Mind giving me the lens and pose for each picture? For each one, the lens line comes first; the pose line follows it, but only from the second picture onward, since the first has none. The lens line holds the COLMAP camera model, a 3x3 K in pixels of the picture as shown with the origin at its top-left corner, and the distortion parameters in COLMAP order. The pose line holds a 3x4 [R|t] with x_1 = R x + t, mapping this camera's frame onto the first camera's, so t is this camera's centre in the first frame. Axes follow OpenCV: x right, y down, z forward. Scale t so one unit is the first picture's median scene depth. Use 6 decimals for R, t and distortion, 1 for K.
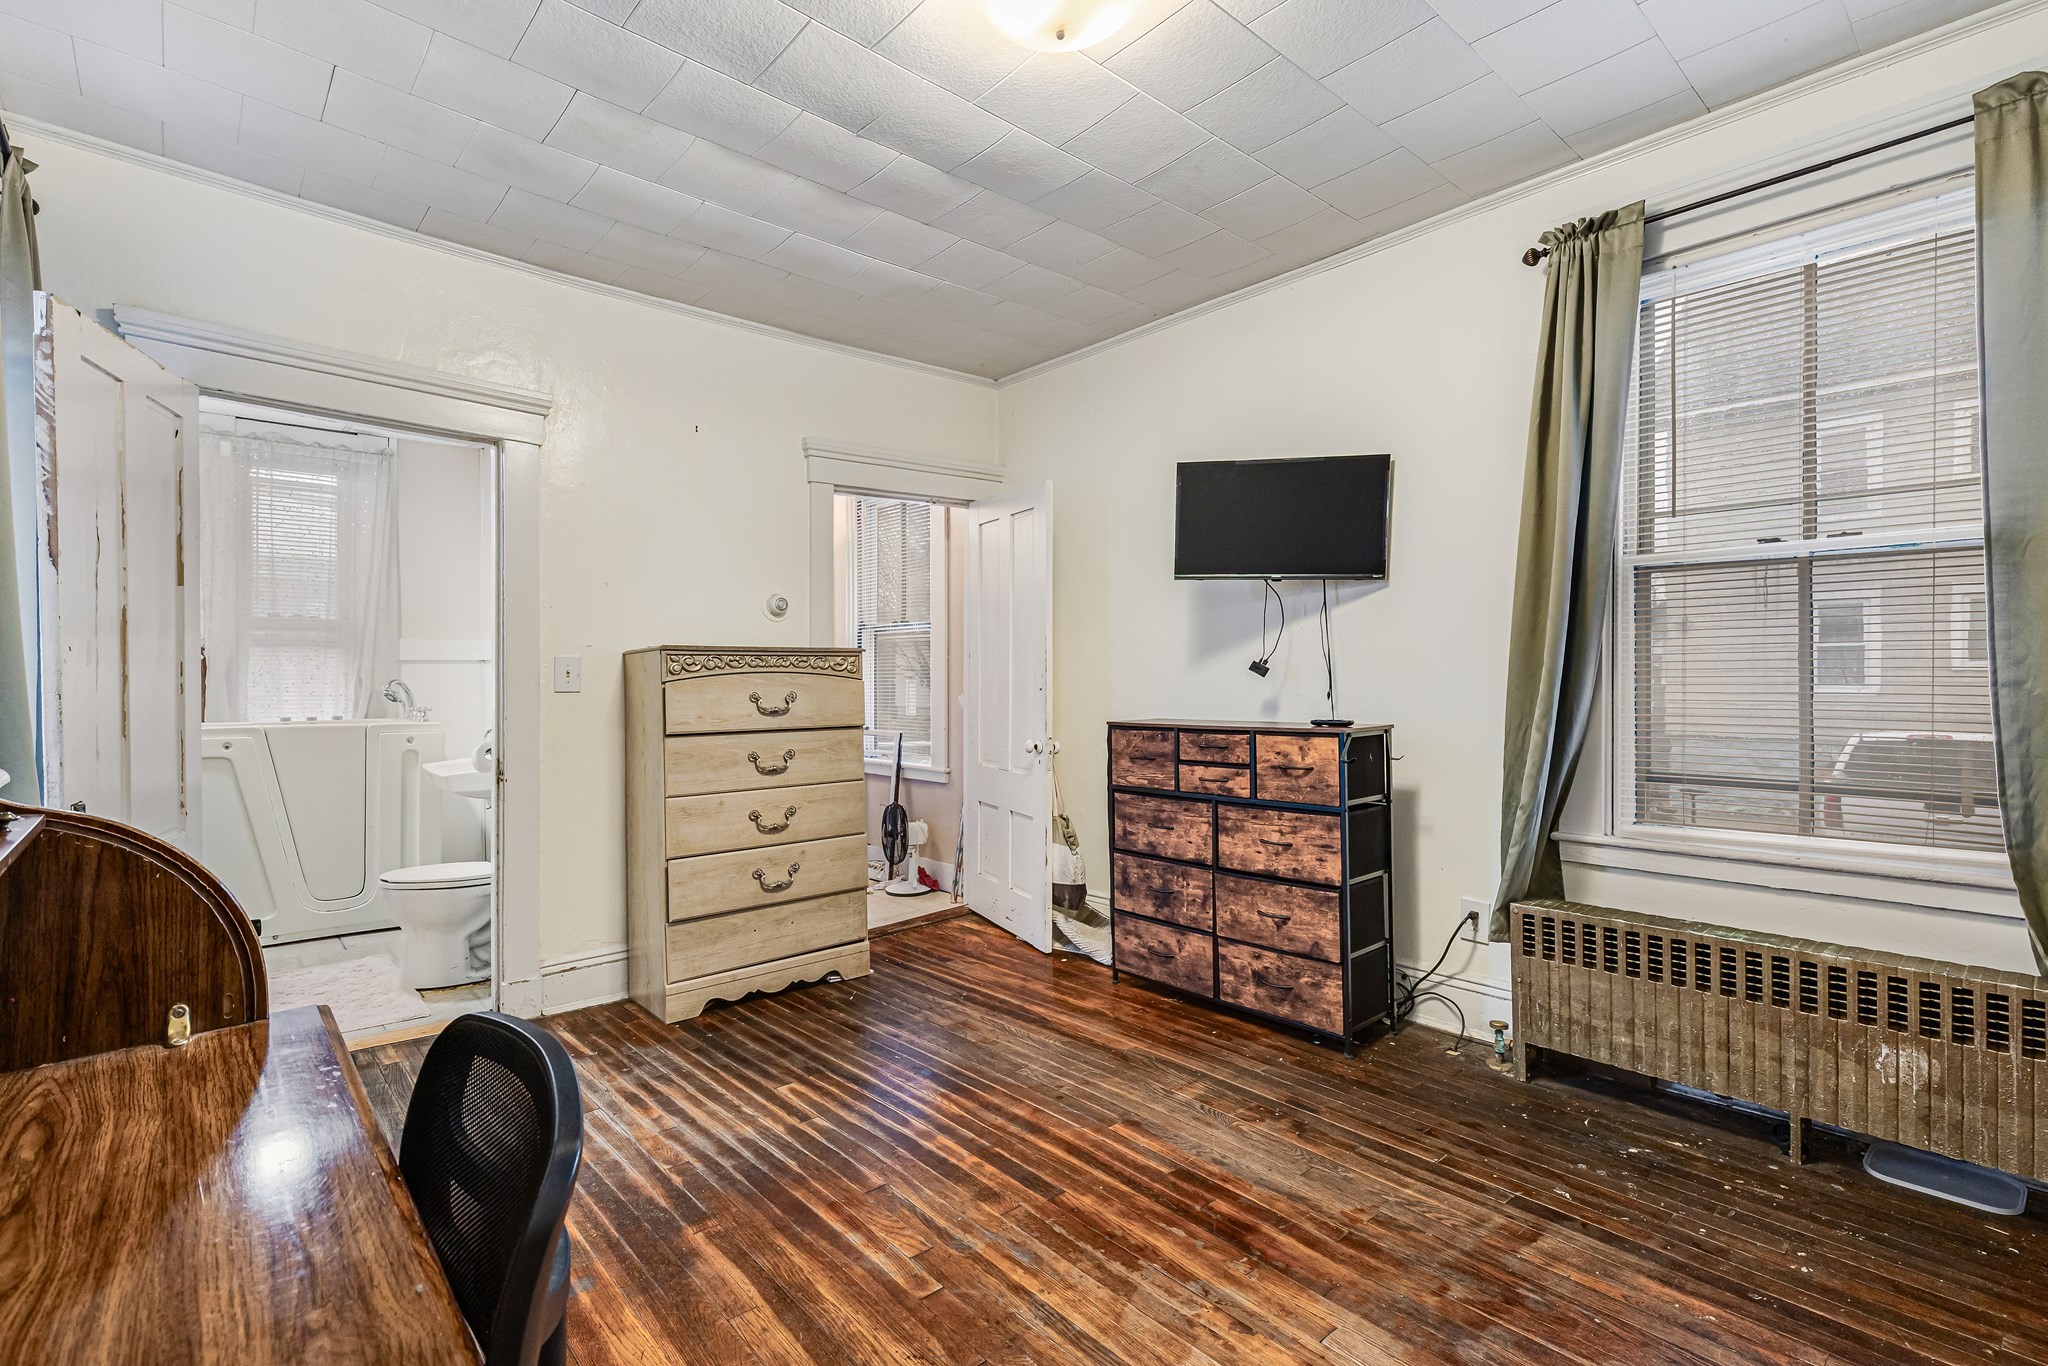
lens RADIAL K [[957.0, 0, 1030.7], [0, 957.0, 676.3], [0, 0, 1]] dist [0.009213, 0.000046]
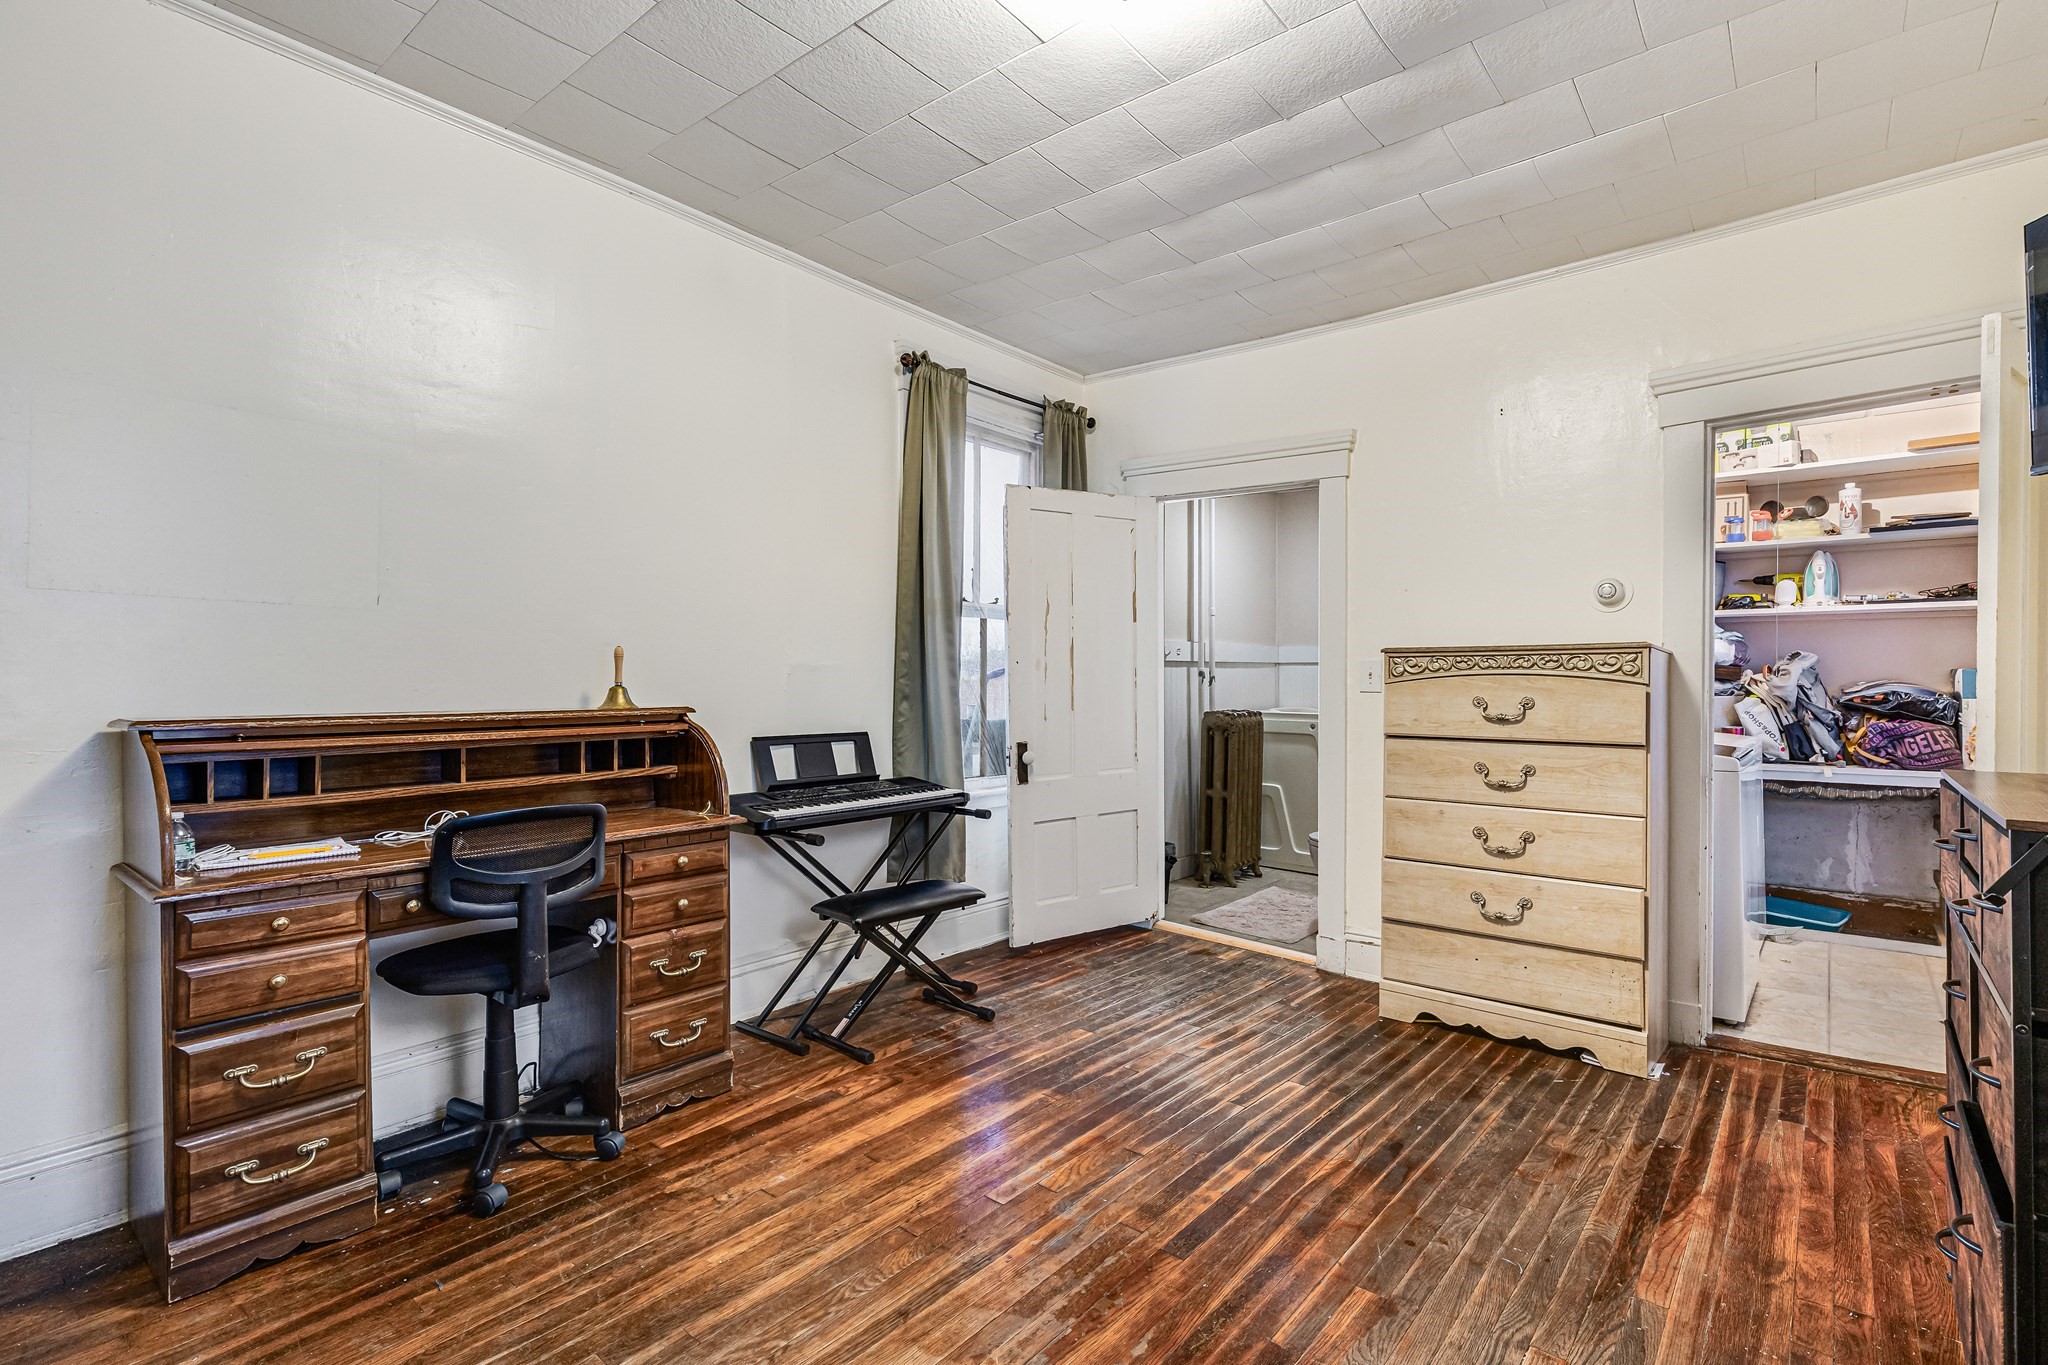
lens RADIAL K [[954.2, 0, 1020.2], [0, 954.2, 678.1], [0, 0, 1]] dist [0.006699, -0.000618]
pose [[0.133901, 0.005067, -0.990982, 0.646182], [-0.002966, 0.999984, 0.004712, -0.004297], [0.990990, 0.002308, 0.133913, 0.529000]]
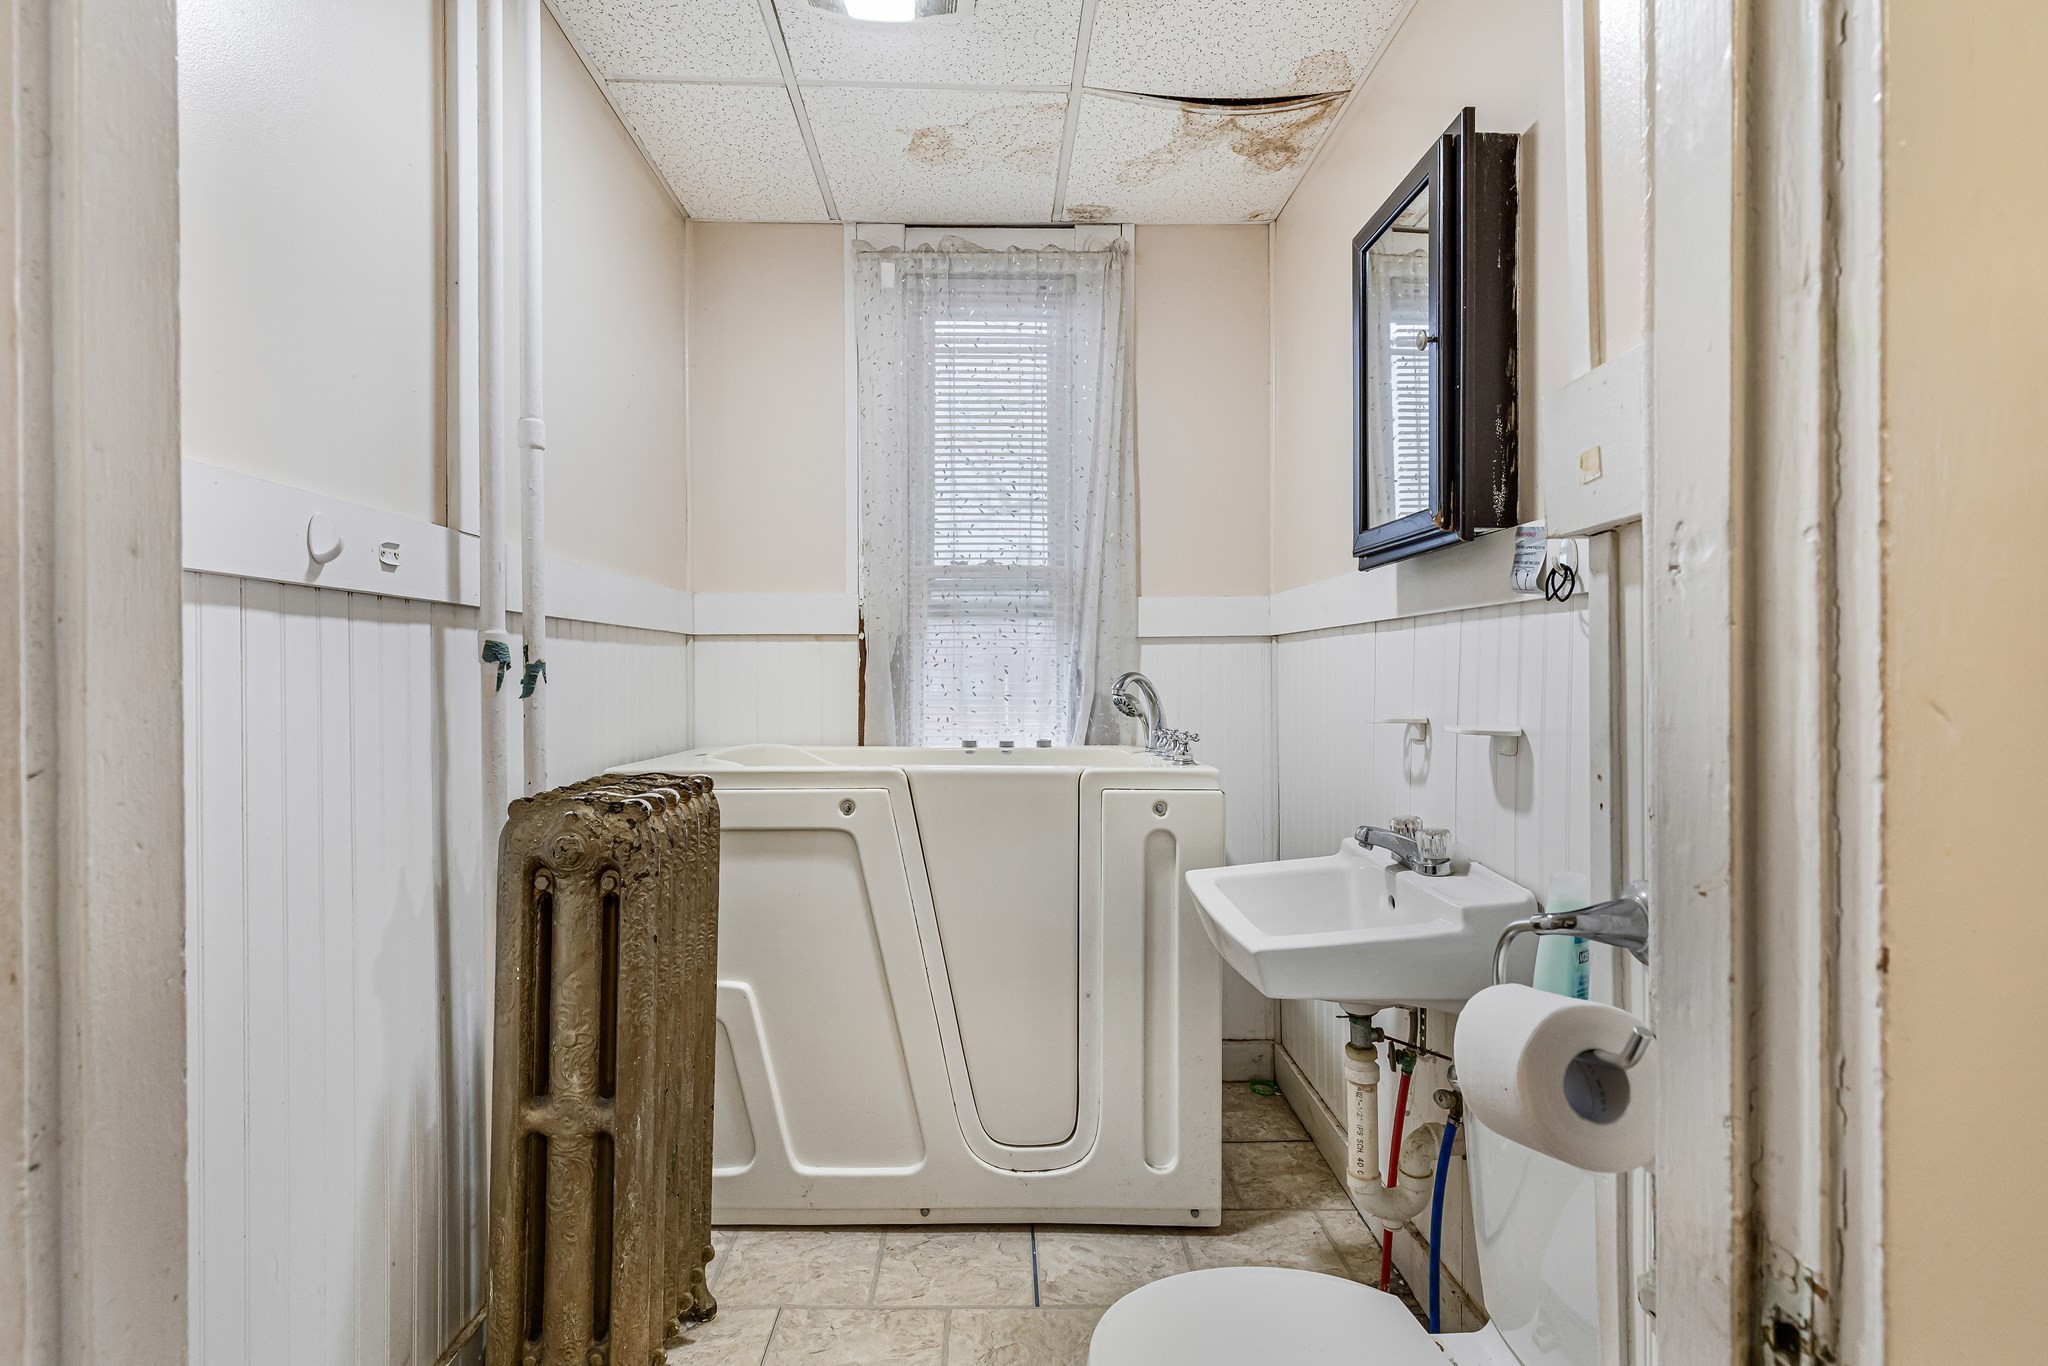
lens RADIAL K [[915.8, 0, 1024.0], [0, 915.8, 683.0], [0, 0, 1]] dist [-0.000742, -0.000270]
pose [[0.763205, 0.004120, -0.646144, -0.619304], [0.001096, 0.999970, 0.007670, 0.007722], [0.646156, -0.006562, 0.763177, 0.938397]]
